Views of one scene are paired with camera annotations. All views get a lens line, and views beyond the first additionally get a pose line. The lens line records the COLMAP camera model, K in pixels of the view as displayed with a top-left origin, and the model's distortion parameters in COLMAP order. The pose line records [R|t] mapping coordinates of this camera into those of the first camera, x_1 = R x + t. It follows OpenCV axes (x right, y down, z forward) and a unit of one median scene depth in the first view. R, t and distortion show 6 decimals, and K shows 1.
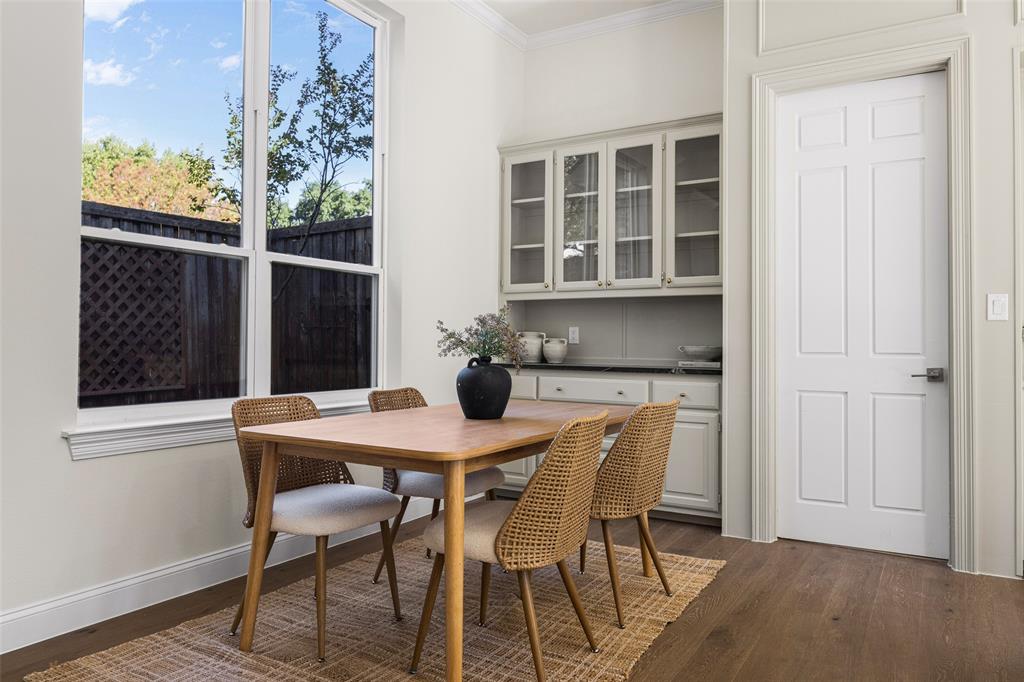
lens RADIAL K [[702.3, 0, 509.0], [0, 702.3, 334.7], [0, 0, 1]] dist [0.006440, 0.002242]
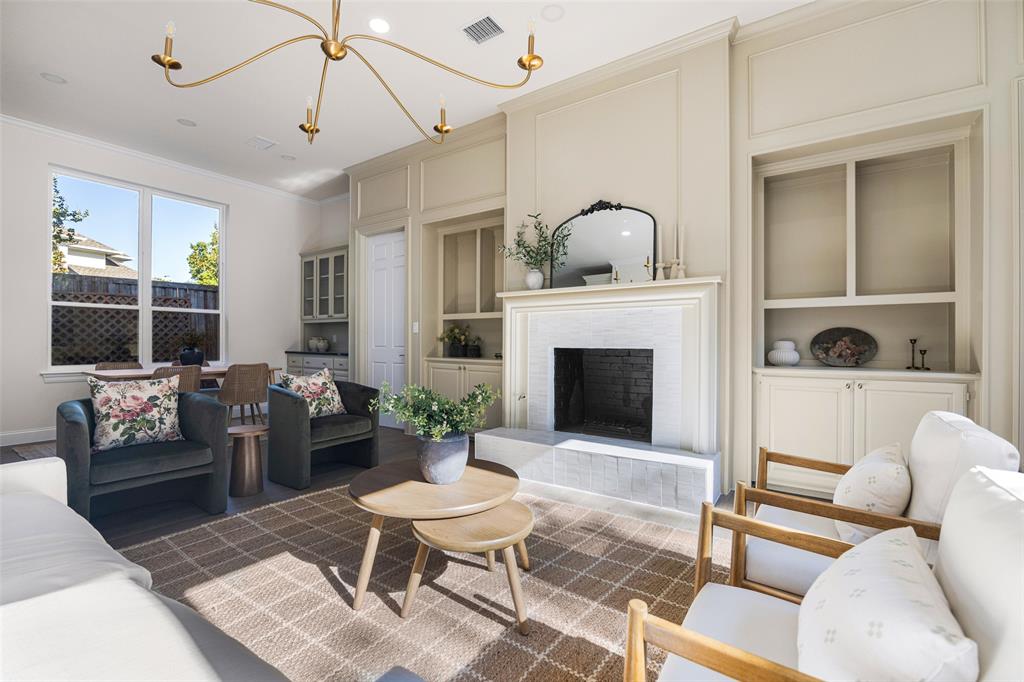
lens RADIAL K [[464.2, 0, 513.4], [0, 464.2, 341.9], [0, 0, 1]] dist [0.000452, -0.000082]
pose [[0.996196, -0.003198, -0.087079, 0.905527], [0.004594, 0.999864, 0.015830, -0.010548], [0.087017, -0.016170, 0.996076, -0.467402]]
